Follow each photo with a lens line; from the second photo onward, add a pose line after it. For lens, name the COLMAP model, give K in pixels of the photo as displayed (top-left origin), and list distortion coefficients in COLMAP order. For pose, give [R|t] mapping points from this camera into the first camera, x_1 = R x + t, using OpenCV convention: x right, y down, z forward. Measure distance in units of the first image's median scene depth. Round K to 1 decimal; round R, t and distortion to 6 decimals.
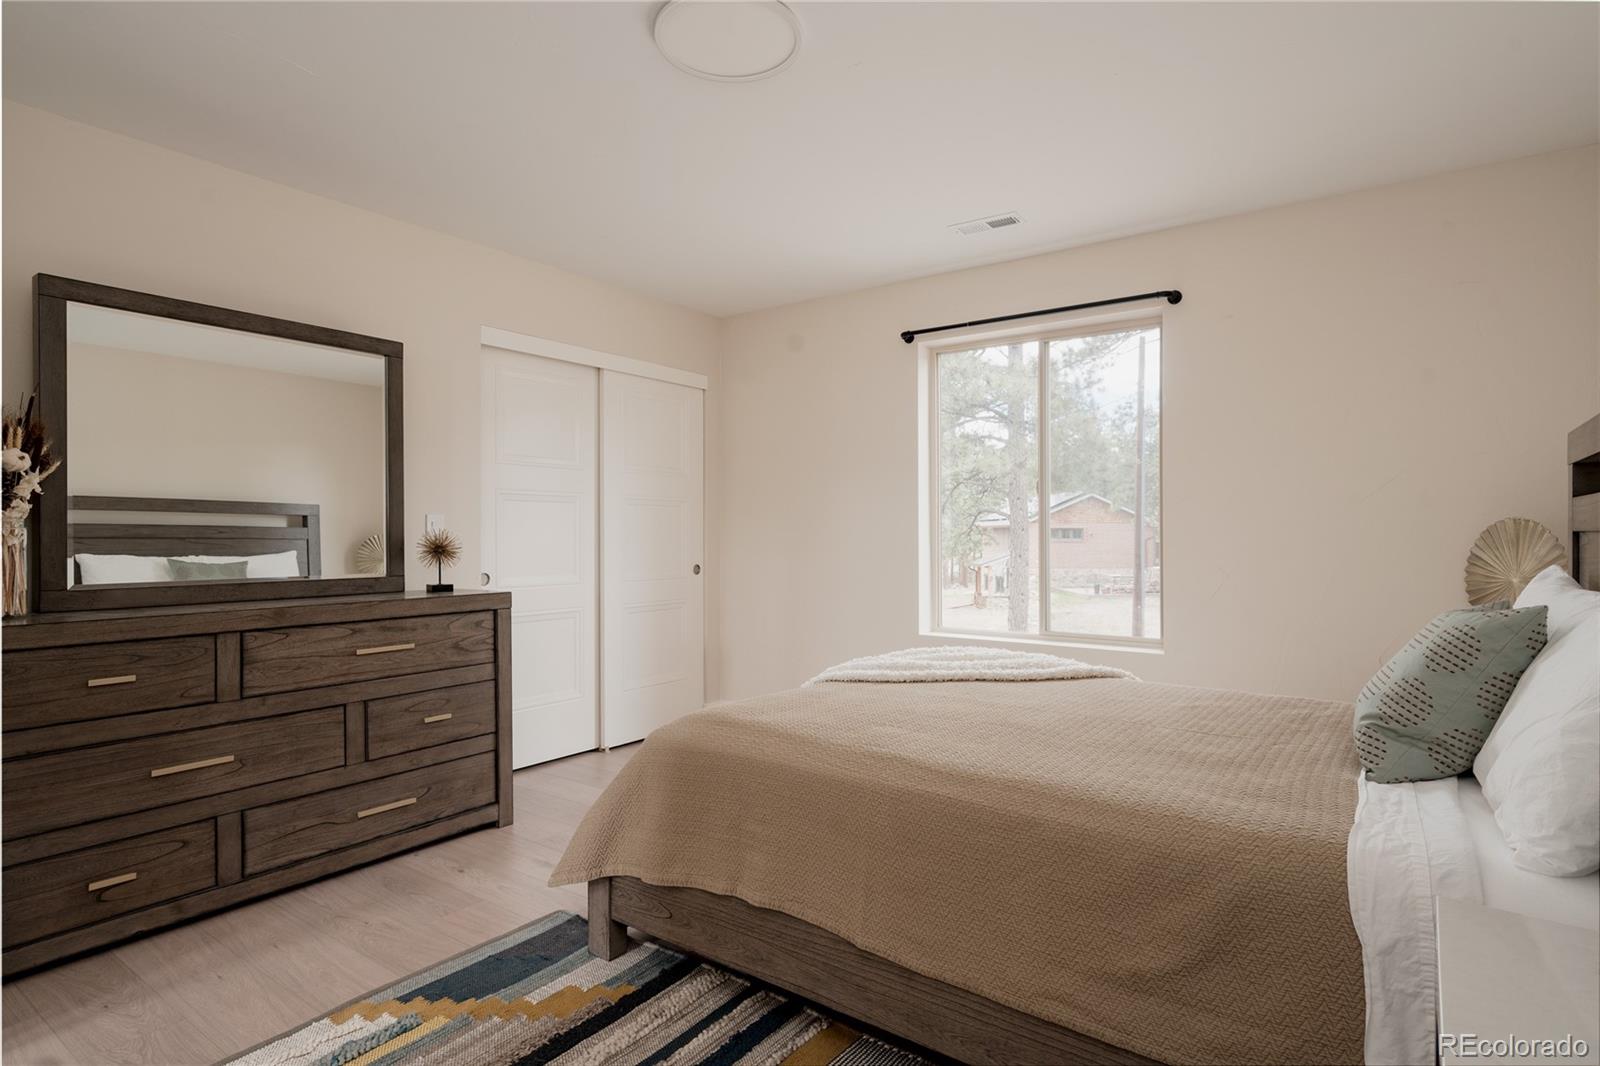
lens RADIAL K [[855.2, 0, 800.0], [0, 855.2, 533.0], [0, 0, 1]] dist [0.004441, 0.000231]
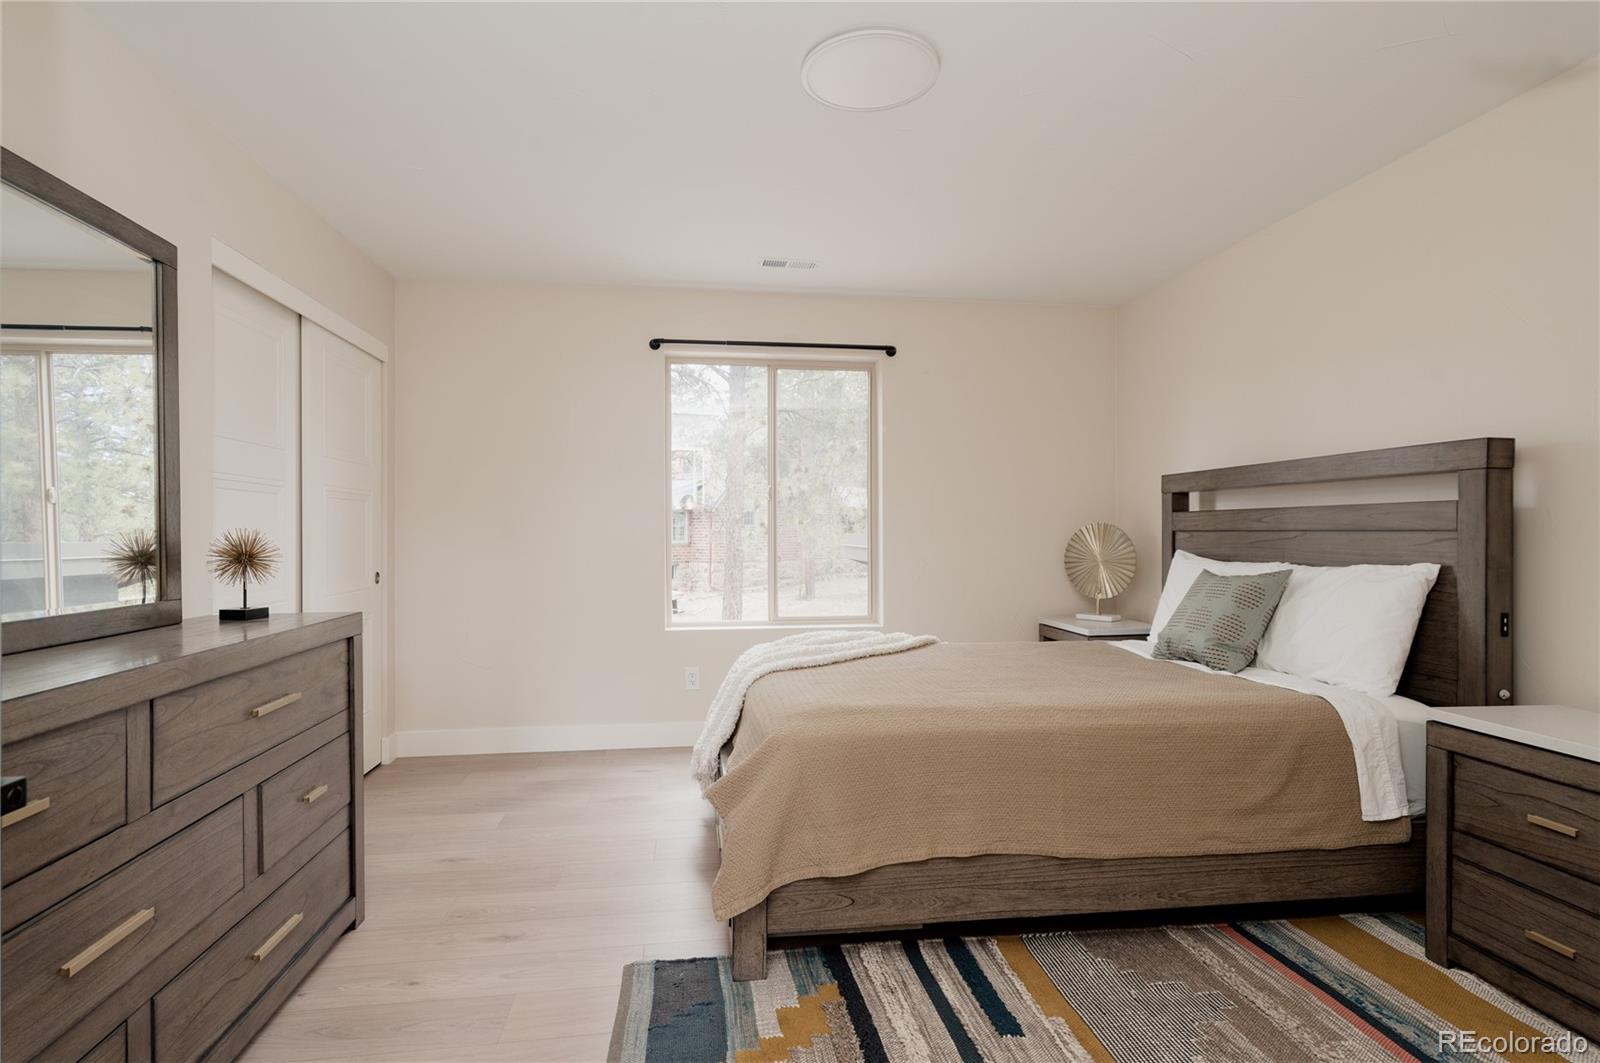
lens RADIAL K [[824.5, 0, 800.0], [0, 824.5, 531.5], [0, 0, 1]] dist [0.002701, 0.000534]
pose [[0.713294, 0.000281, 0.700865, -0.732429], [0.001443, 0.999997, -0.001869, -0.000033], [-0.700864, 0.002345, 0.713291, 0.270008]]
